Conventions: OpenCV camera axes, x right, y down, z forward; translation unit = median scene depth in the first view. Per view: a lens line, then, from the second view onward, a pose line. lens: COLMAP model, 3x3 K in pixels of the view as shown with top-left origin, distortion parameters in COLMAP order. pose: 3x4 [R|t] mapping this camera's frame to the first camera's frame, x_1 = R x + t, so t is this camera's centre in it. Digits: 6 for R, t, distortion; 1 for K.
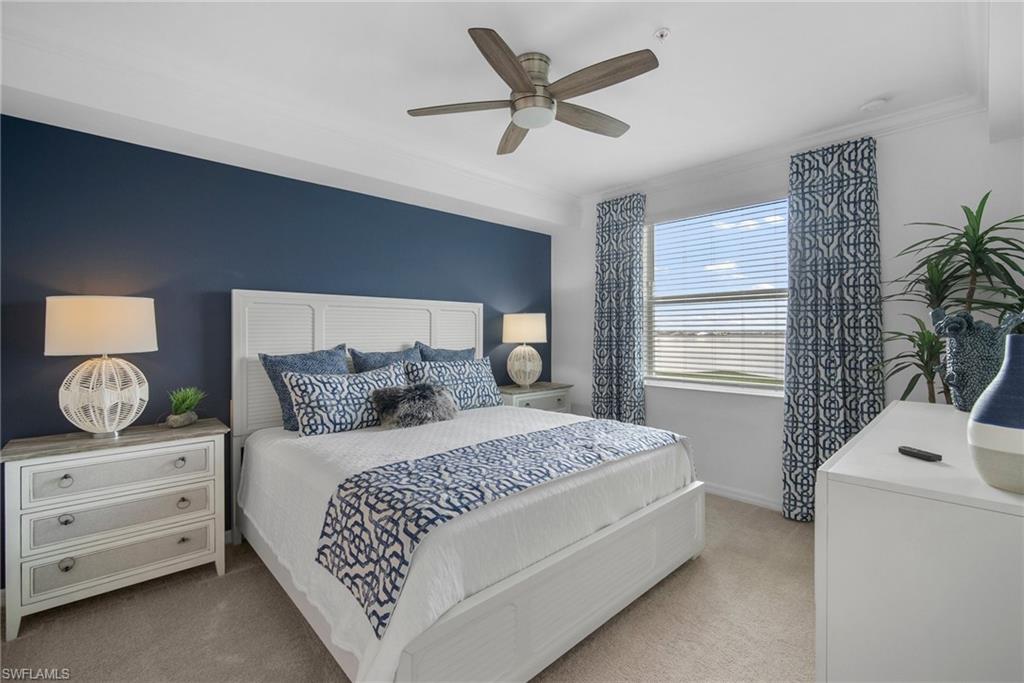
lens RADIAL K [[461.2, 0, 511.5], [0, 461.2, 334.8], [0, 0, 1]] dist [-0.013870, 0.000555]
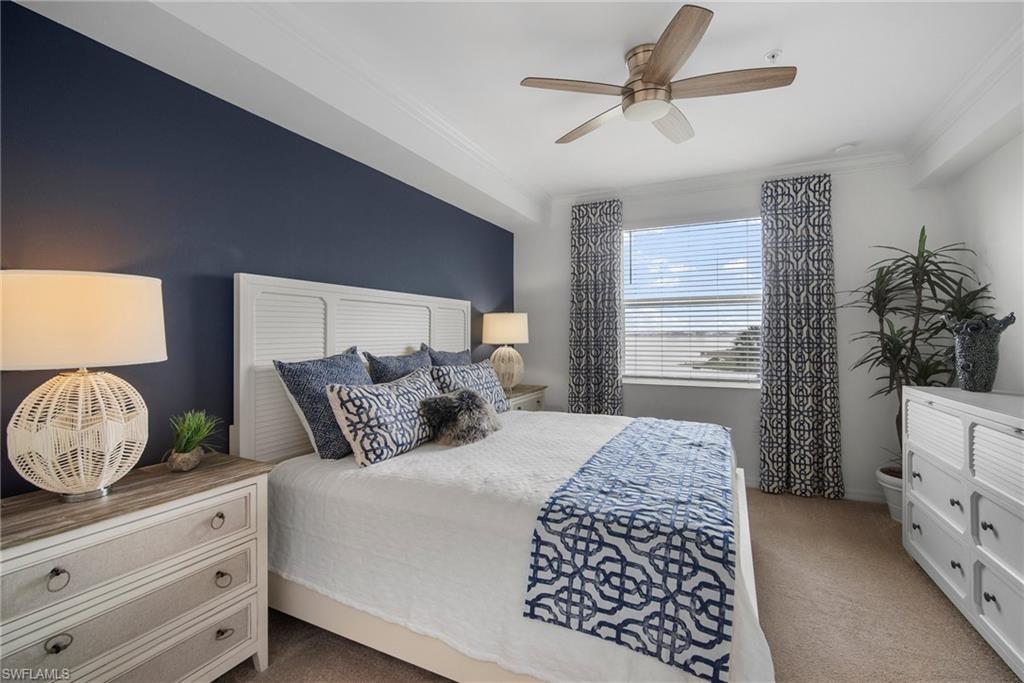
lens RADIAL K [[461.2, 0, 517.4], [0, 461.2, 333.4], [0, 0, 1]] dist [-0.013870, 0.000555]
pose [[0.931534, -0.000938, 0.363654, -0.443822], [0.003191, 0.999979, -0.005593, 0.002104], [-0.363641, 0.006371, 0.931517, 0.155902]]
